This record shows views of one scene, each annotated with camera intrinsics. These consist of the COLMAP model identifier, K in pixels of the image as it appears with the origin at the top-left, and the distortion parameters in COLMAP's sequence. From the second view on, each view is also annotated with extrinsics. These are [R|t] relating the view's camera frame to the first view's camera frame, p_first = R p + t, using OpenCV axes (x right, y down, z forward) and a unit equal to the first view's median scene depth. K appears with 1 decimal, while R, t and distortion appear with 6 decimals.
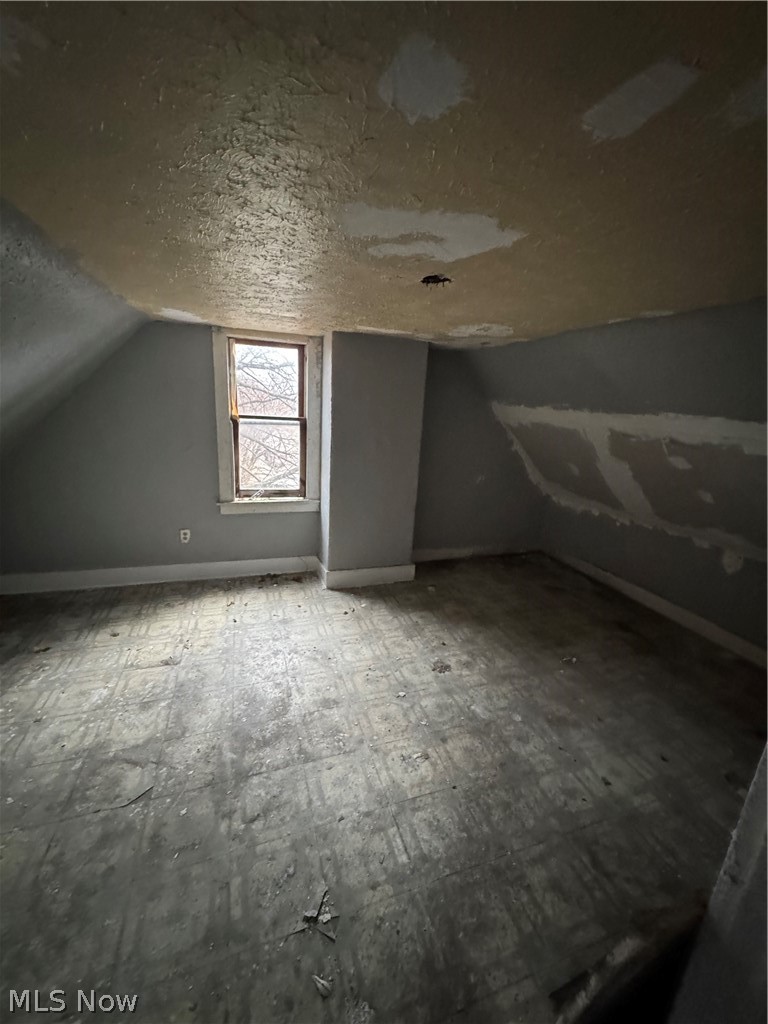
lens RADIAL K [[409.3, 0, 383.9], [0, 409.3, 510.1], [0, 0, 1]] dist [-0.004451, 0.000450]
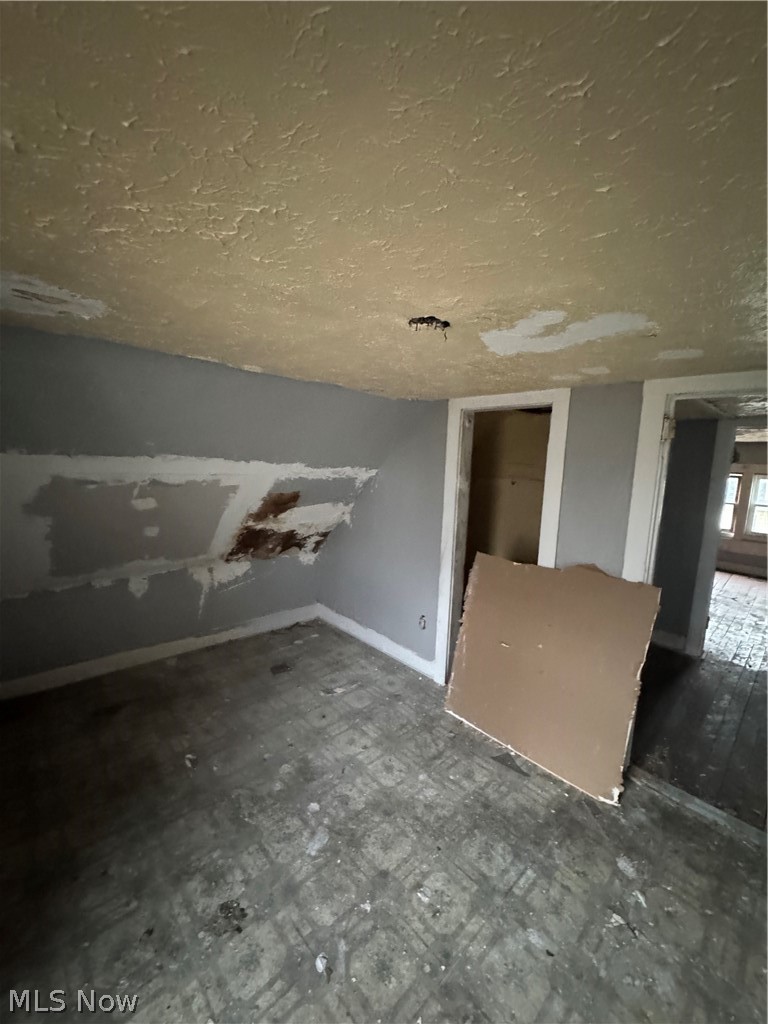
lens RADIAL K [[409.3, 0, 386.5], [0, 409.3, 512.1], [0, 0, 1]] dist [-0.004451, 0.000450]
pose [[-0.405251, -0.200031, 0.892054, -0.429508], [0.165230, 0.943674, 0.286668, -0.348480], [-0.899150, 0.263567, -0.349373, 1.062241]]
